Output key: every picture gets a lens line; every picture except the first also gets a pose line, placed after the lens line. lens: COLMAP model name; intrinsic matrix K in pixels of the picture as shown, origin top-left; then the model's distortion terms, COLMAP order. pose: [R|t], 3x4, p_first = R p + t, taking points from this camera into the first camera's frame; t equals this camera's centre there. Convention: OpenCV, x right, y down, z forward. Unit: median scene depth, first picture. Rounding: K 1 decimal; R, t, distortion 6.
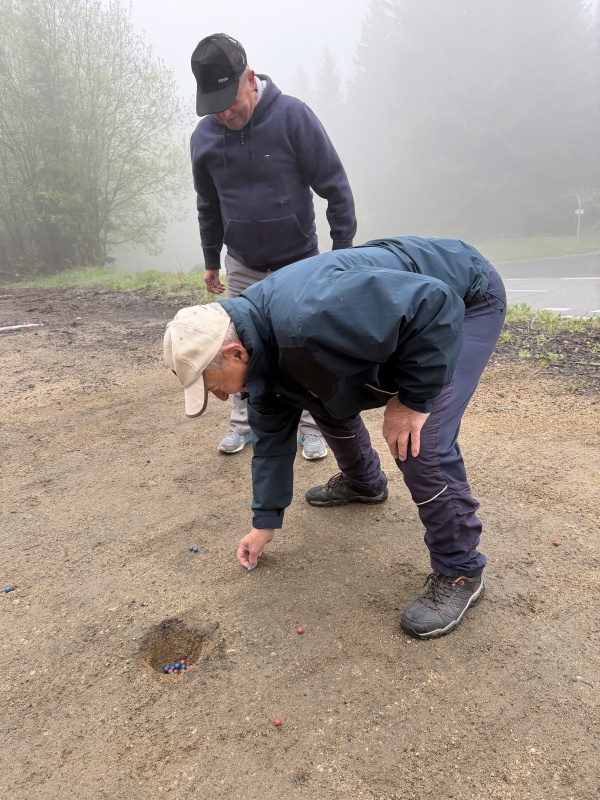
lens RADIAL K [[565.2, 0, 286.1], [0, 565.2, 393.5], [0, 0, 1]] dist [0.034368, -0.038538]
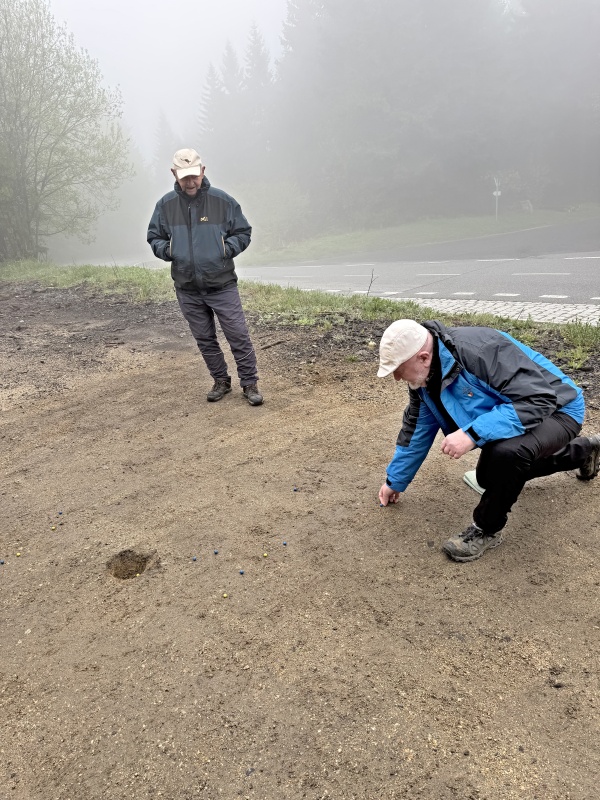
lens RADIAL K [[565.2, 0, 303.8], [0, 565.2, 394.0], [0, 0, 1]] dist [0.034368, -0.038538]
pose [[0.991228, -0.043347, 0.124849, 0.048085], [0.037914, 0.998241, 0.045570, -0.040271], [-0.126605, -0.040436, 0.991129, -0.265916]]
